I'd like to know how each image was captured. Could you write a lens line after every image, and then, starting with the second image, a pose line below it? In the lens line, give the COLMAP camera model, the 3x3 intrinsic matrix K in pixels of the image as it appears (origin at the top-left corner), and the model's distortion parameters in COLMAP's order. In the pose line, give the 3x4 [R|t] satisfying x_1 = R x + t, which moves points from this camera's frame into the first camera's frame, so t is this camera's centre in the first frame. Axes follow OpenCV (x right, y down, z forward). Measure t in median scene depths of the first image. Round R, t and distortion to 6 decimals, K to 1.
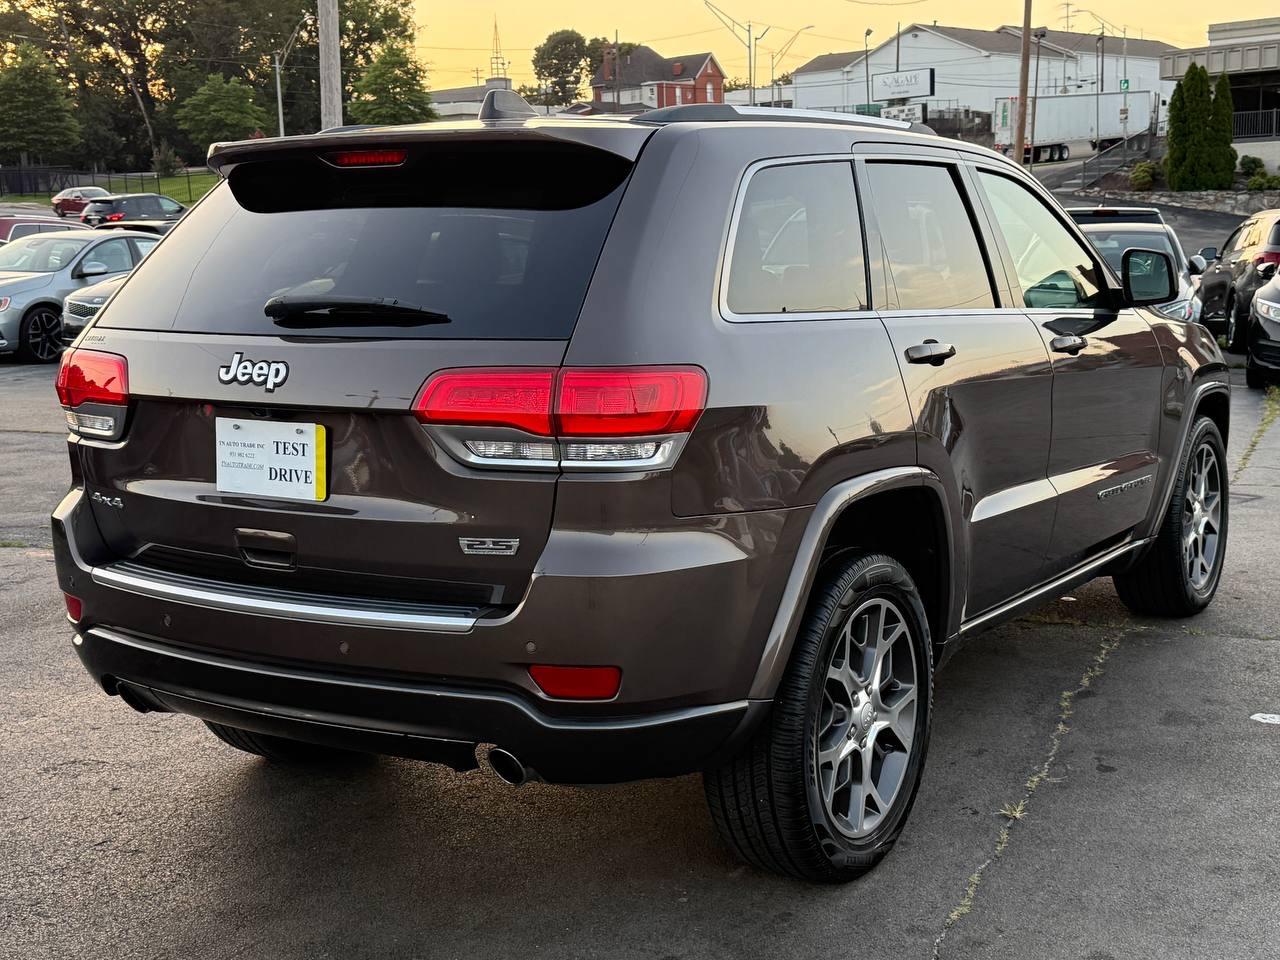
lens RADIAL K [[1635.5, 0, 640.0], [0, 1635.5, 480.0], [0, 0, 1]] dist [0.109355, -0.048470]
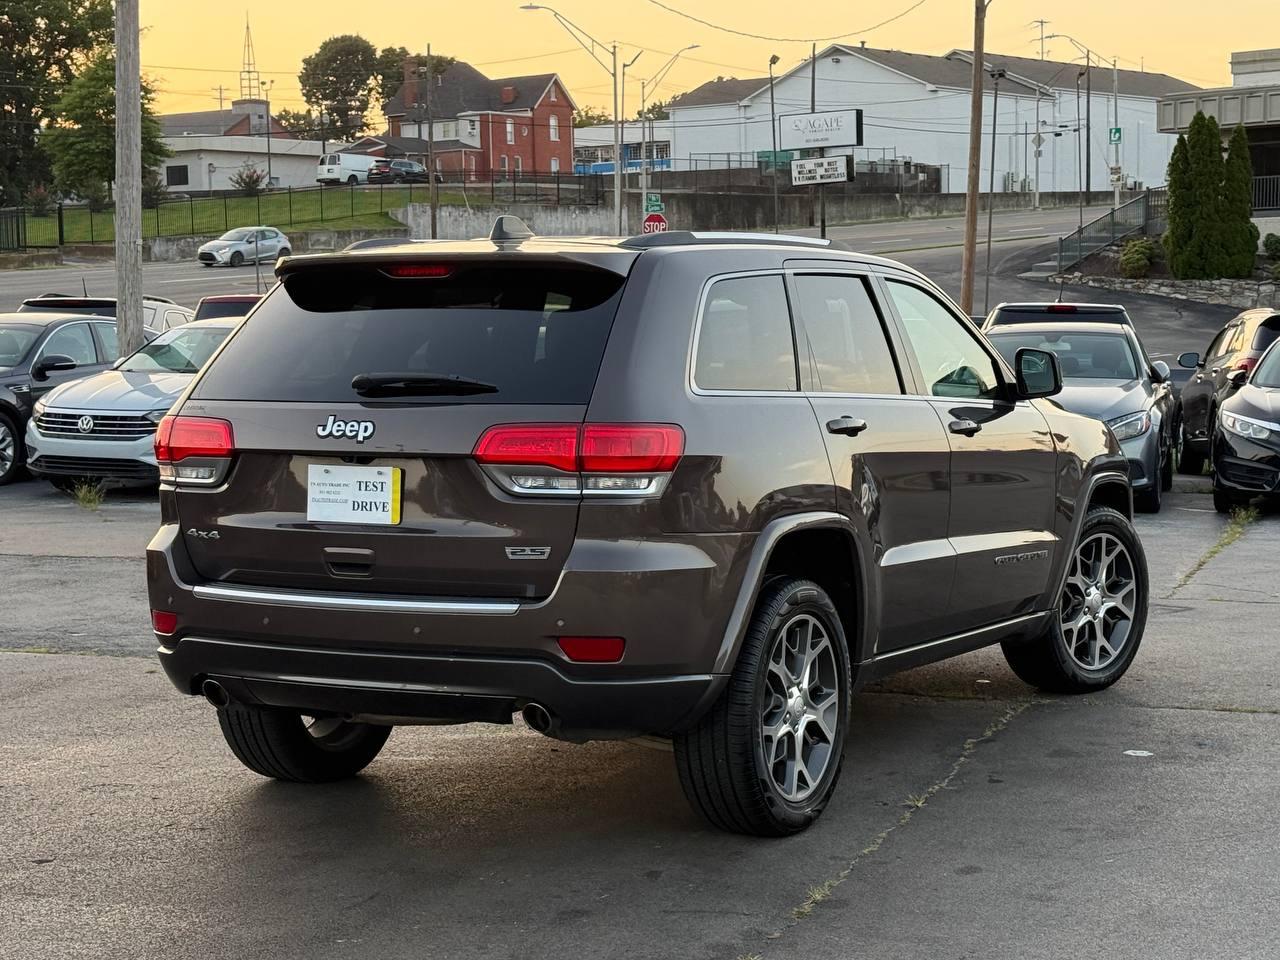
lens RADIAL K [[2346.6, 0, 640.0], [0, 2346.6, 480.0], [0, 0, 1]] dist [-0.024106, 0.163358]
pose [[0.996824, 0.005163, 0.079473, -0.125290], [0.001443, 0.996562, -0.082833, 0.114922], [-0.079628, 0.082685, 0.993389, -0.782186]]
